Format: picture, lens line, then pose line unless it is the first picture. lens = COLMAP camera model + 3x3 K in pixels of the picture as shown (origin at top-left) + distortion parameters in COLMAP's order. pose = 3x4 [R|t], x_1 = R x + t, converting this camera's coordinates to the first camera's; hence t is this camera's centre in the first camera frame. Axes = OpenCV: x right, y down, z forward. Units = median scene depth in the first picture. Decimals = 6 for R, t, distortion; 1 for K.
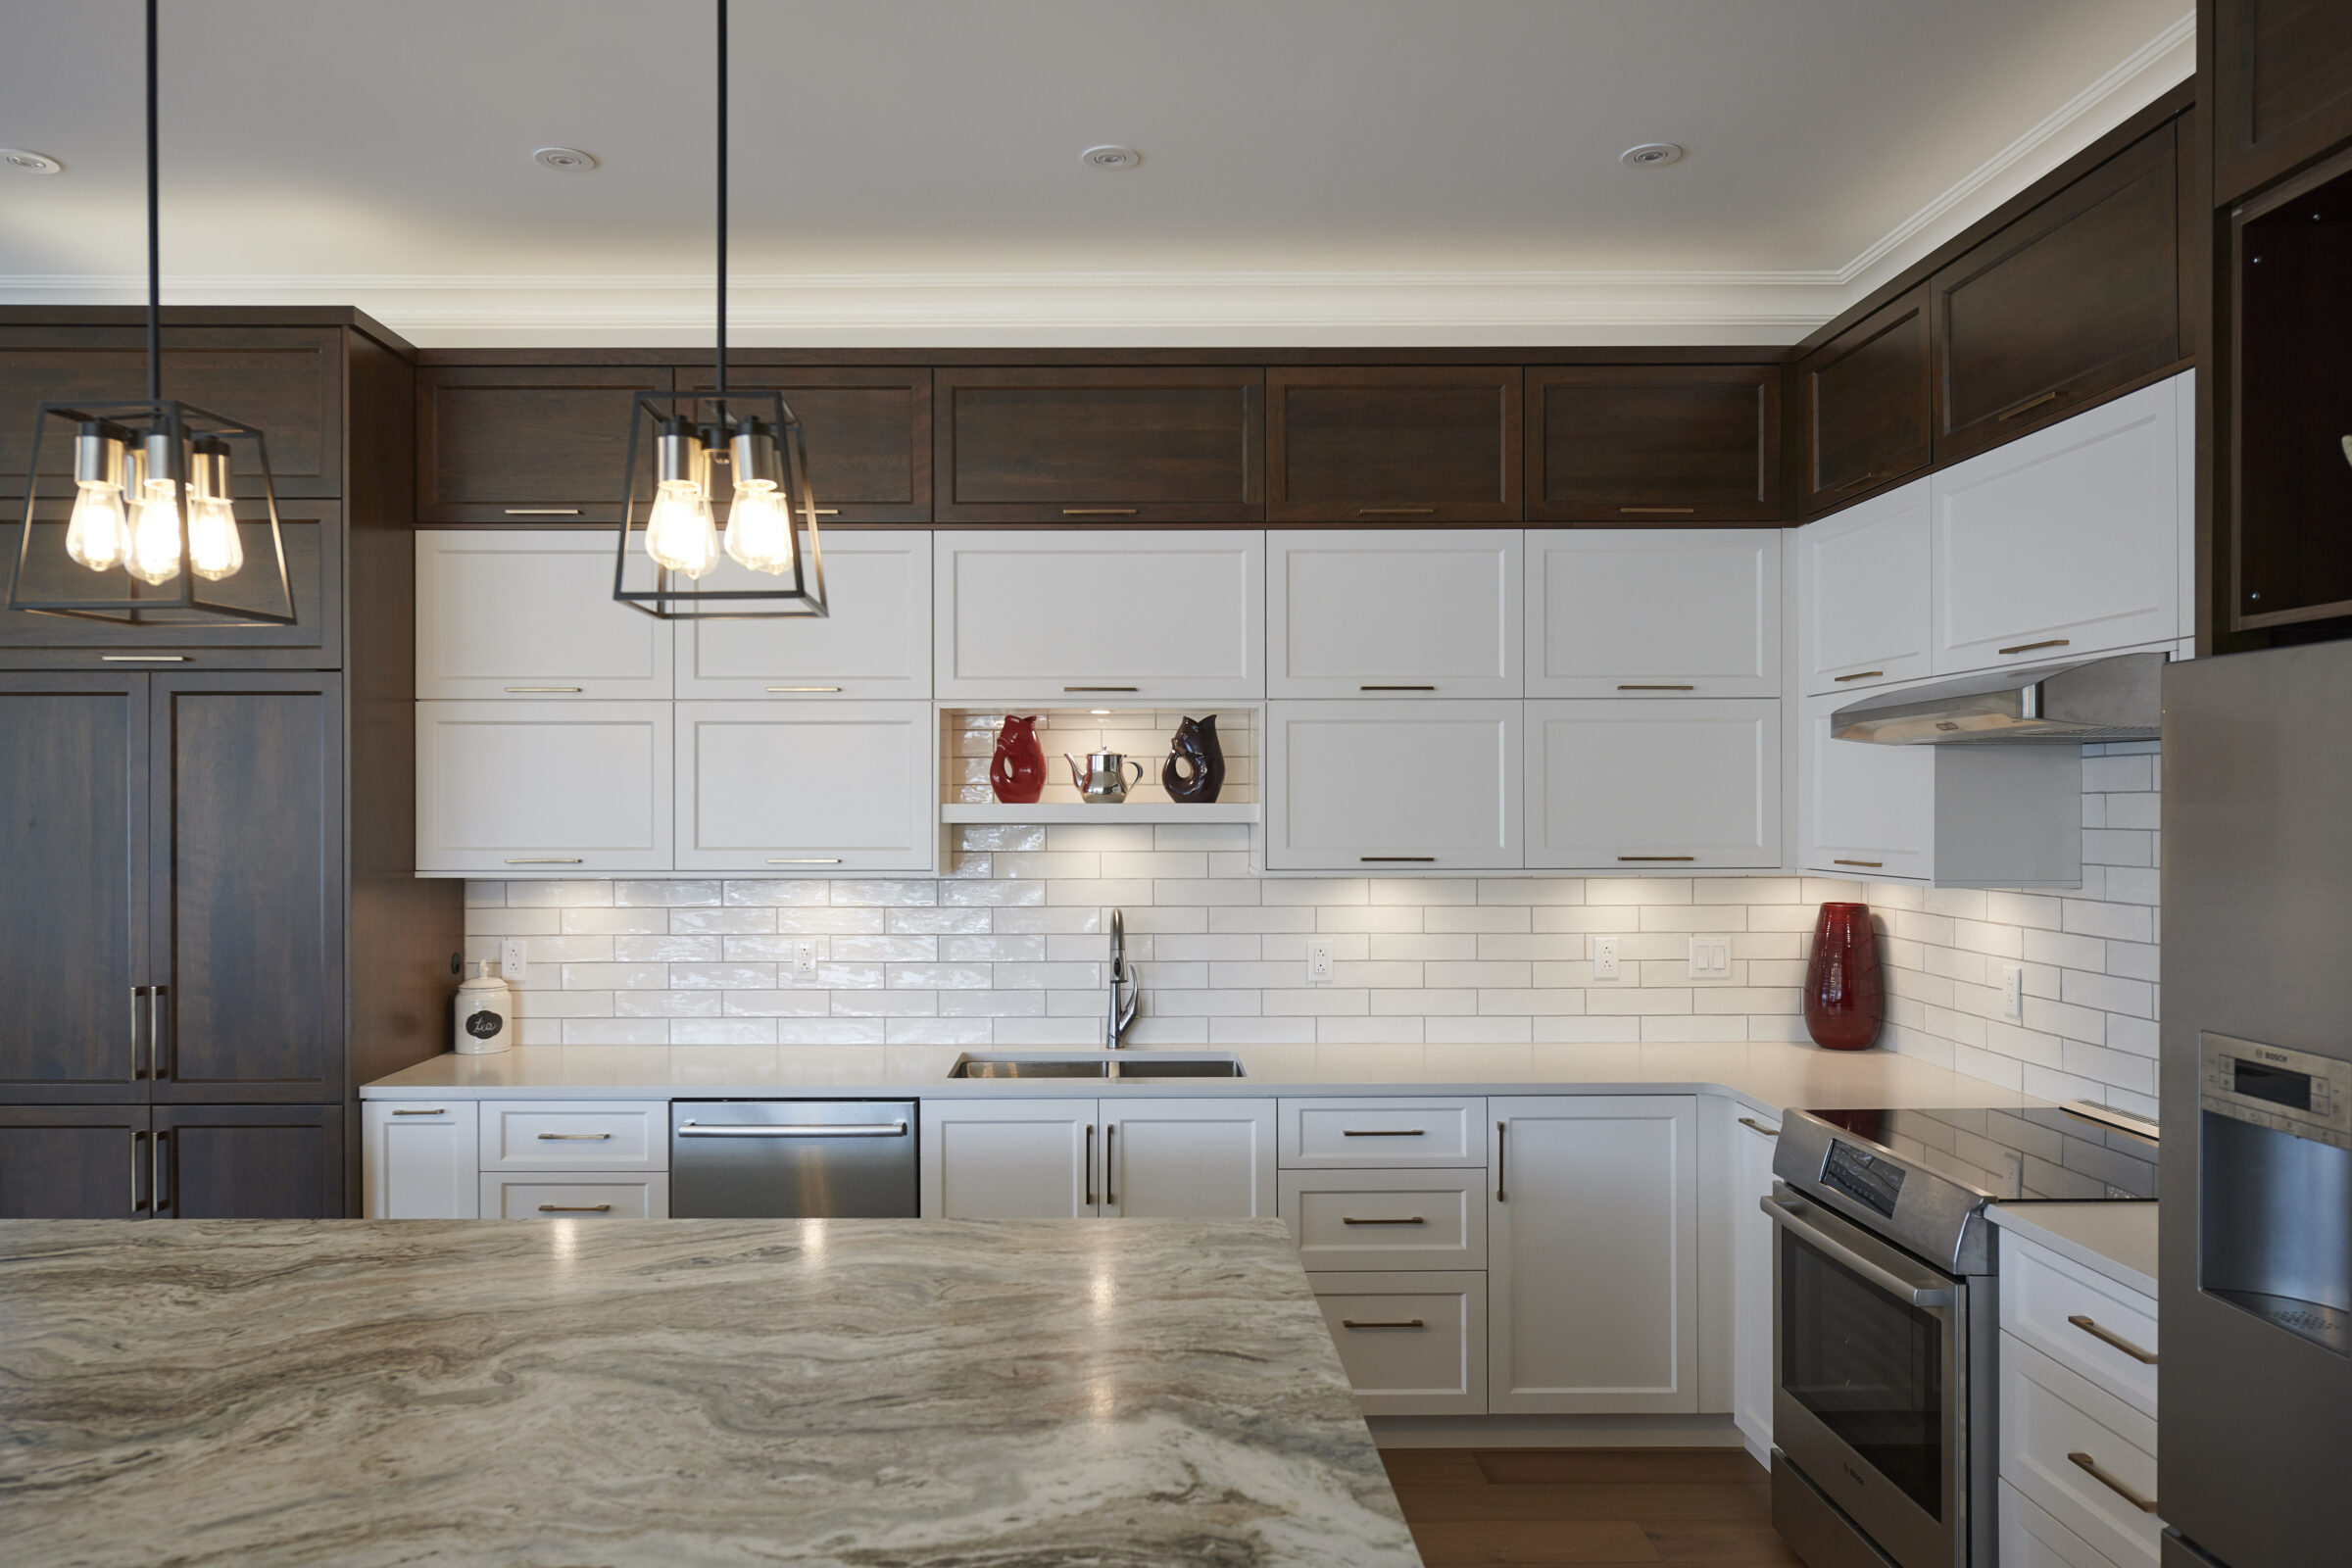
lens RADIAL K [[1588.7, 0, 1110.7], [0, 1588.7, 814.6], [0, 0, 1]] dist [-0.001269, 0.002279]
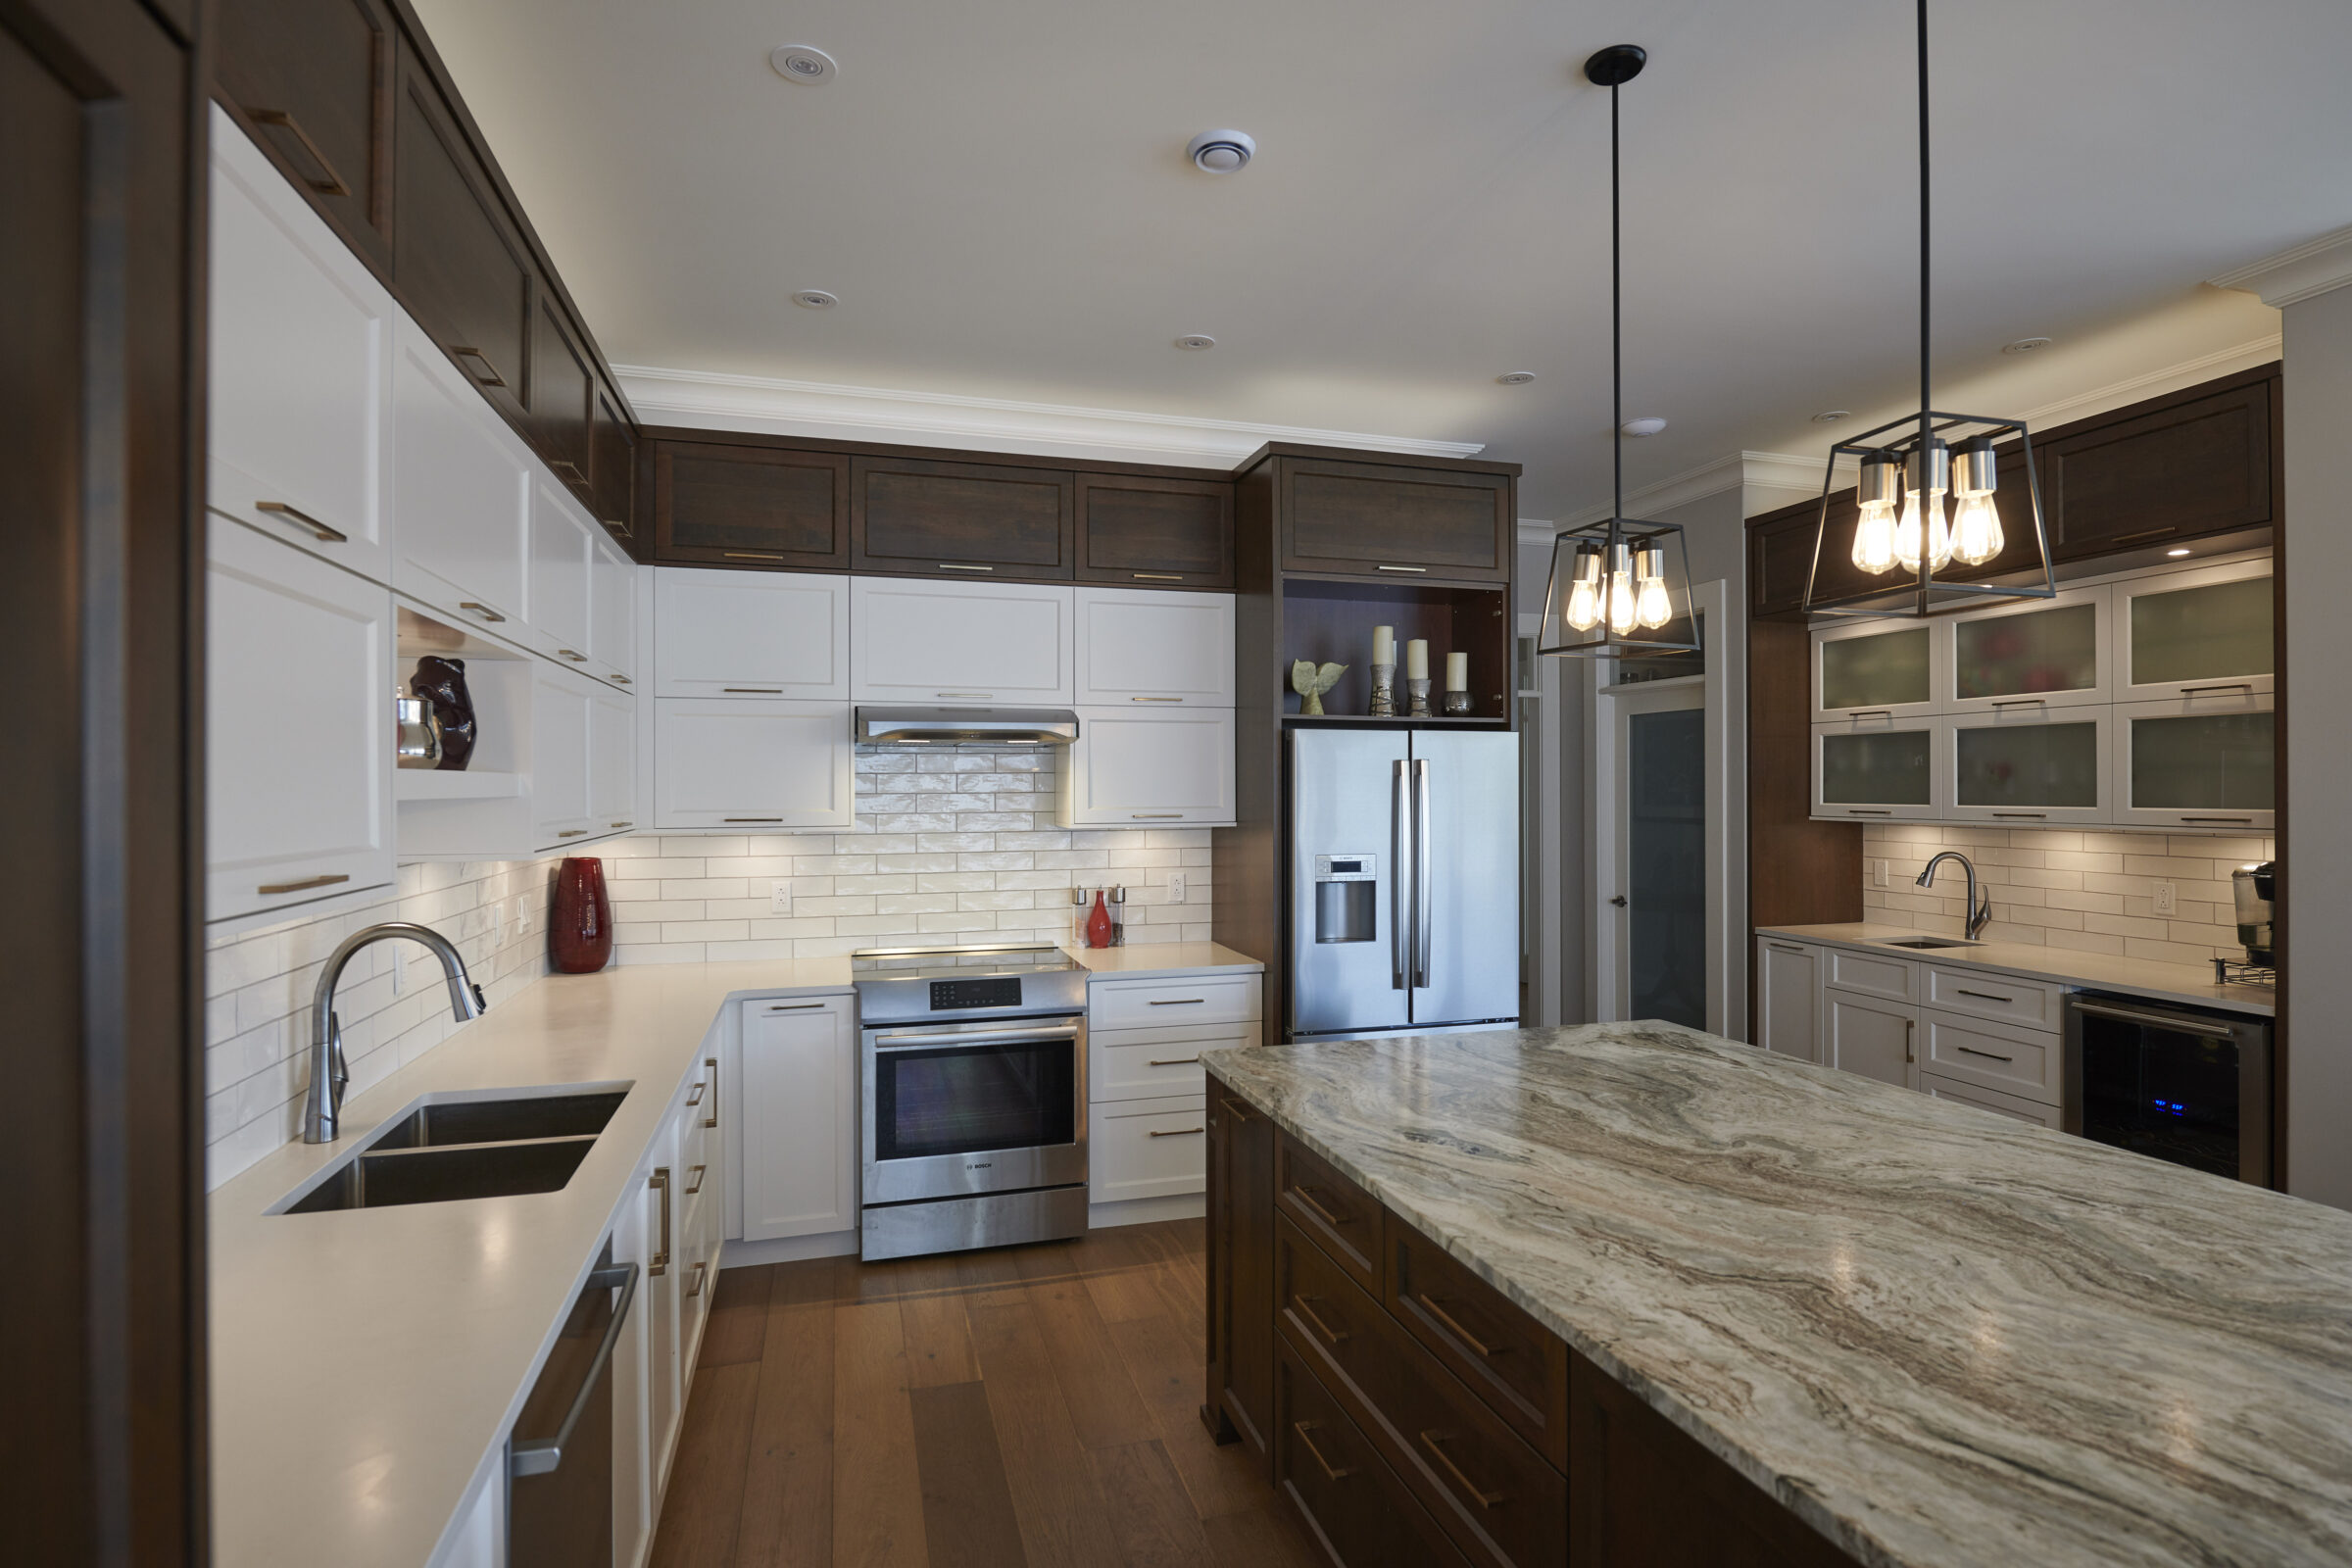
lens RADIAL K [[1170.1, 0, 1186.2], [0, 1170.1, 779.7], [0, 0, 1]] dist [-0.009231, -0.001827]
pose [[-0.289332, 0.007000, 0.957203, -1.059764], [0.007625, 0.999958, -0.005008, 0.003210], [-0.957198, 0.005849, -0.289373, 1.485616]]
